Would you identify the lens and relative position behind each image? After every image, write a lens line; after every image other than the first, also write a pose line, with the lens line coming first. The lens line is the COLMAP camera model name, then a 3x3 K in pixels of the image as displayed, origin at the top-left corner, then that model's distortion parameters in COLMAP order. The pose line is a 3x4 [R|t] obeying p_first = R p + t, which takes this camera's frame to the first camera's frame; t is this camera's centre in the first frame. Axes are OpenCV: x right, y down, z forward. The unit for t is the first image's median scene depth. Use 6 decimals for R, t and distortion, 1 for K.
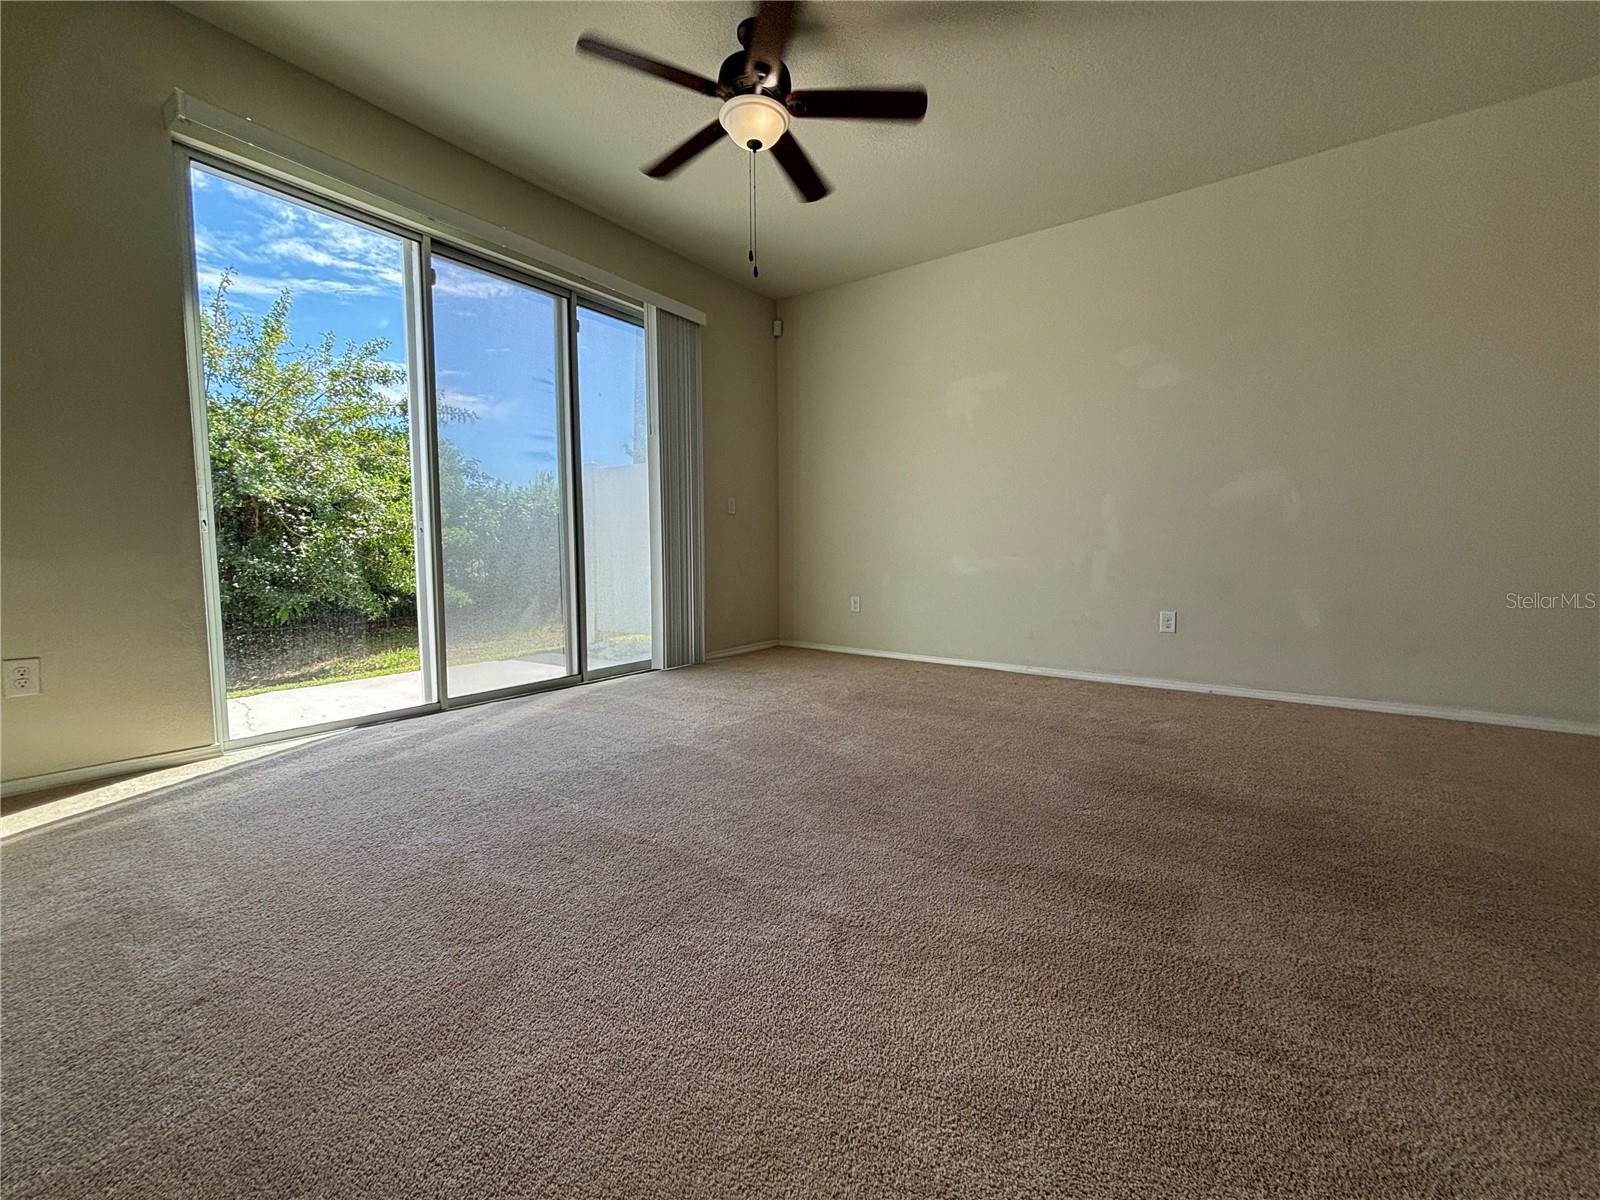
lens RADIAL K [[645.8, 0, 795.7], [0, 645.8, 593.0], [0, 0, 1]] dist [0.000032, 0.000063]
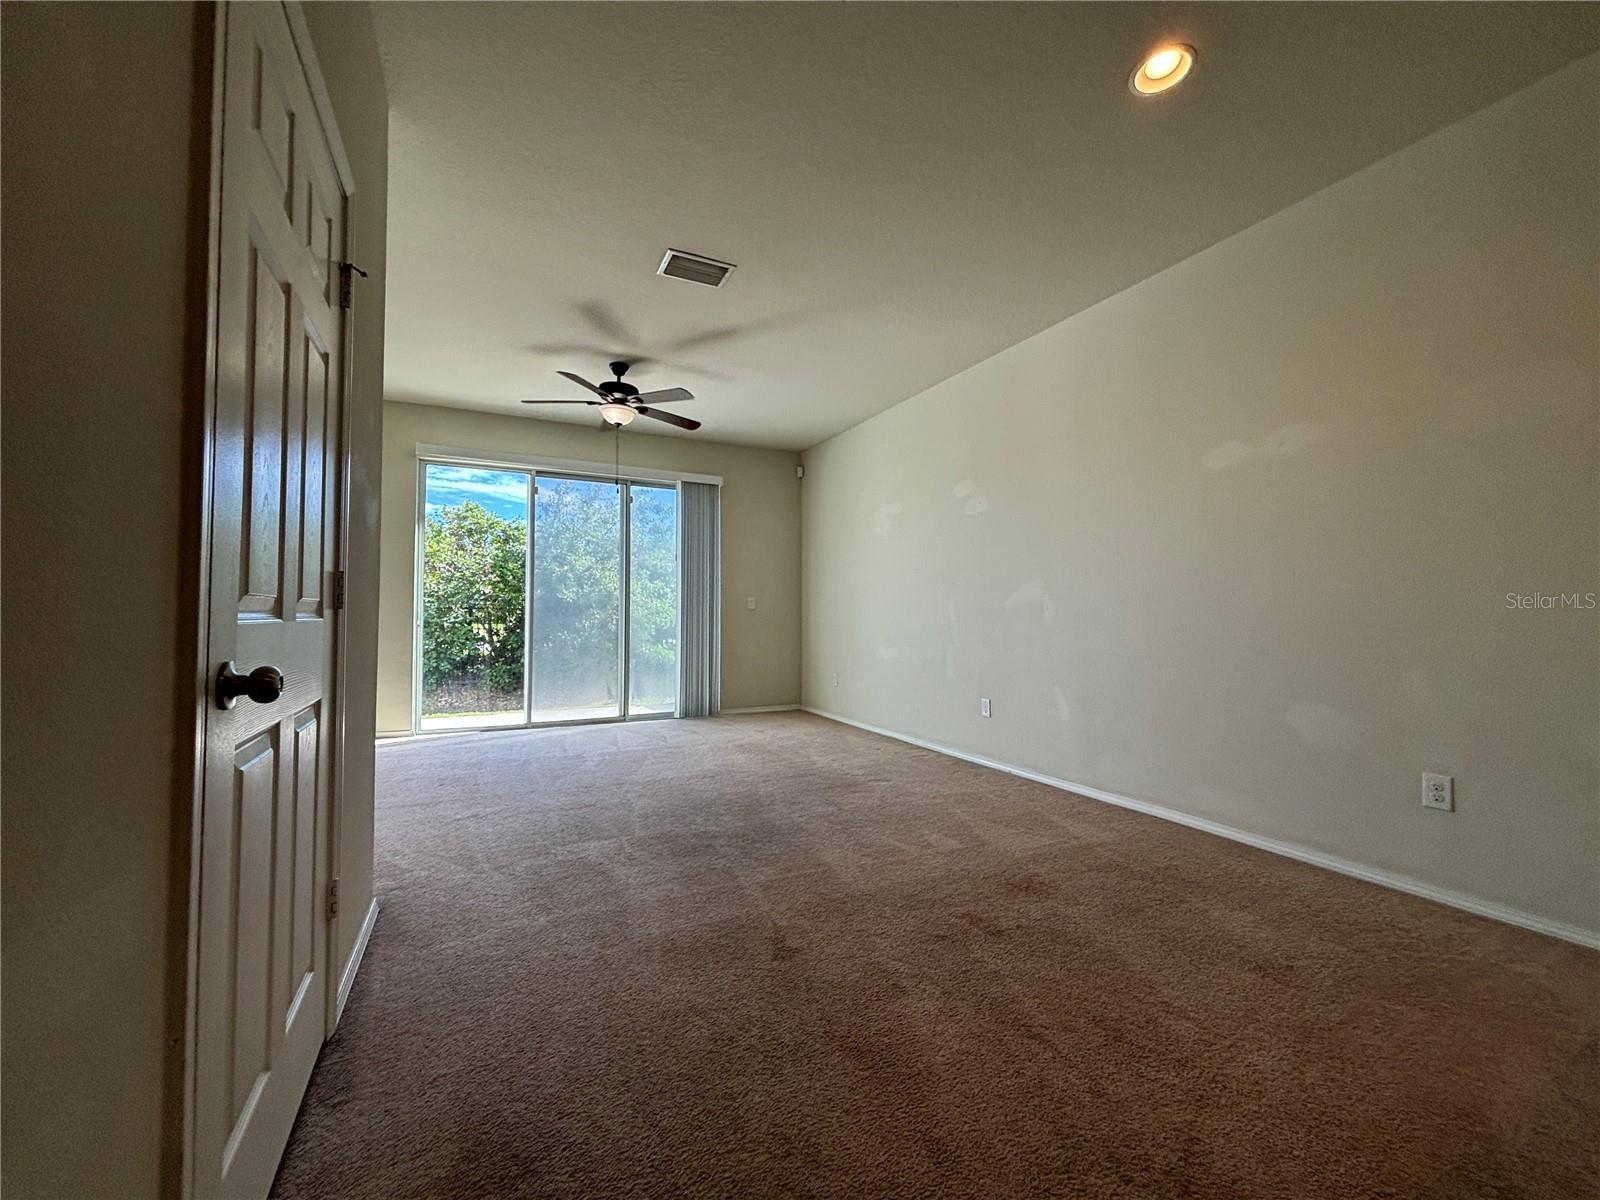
lens RADIAL K [[645.8, 0, 801.9], [0, 645.8, 598.4], [0, 0, 1]] dist [0.000032, 0.000063]
pose [[0.882820, -0.008899, -0.469627, 0.764458], [-0.036545, 0.995489, -0.087562, -0.035342], [0.468287, 0.094464, 0.878512, -0.190764]]
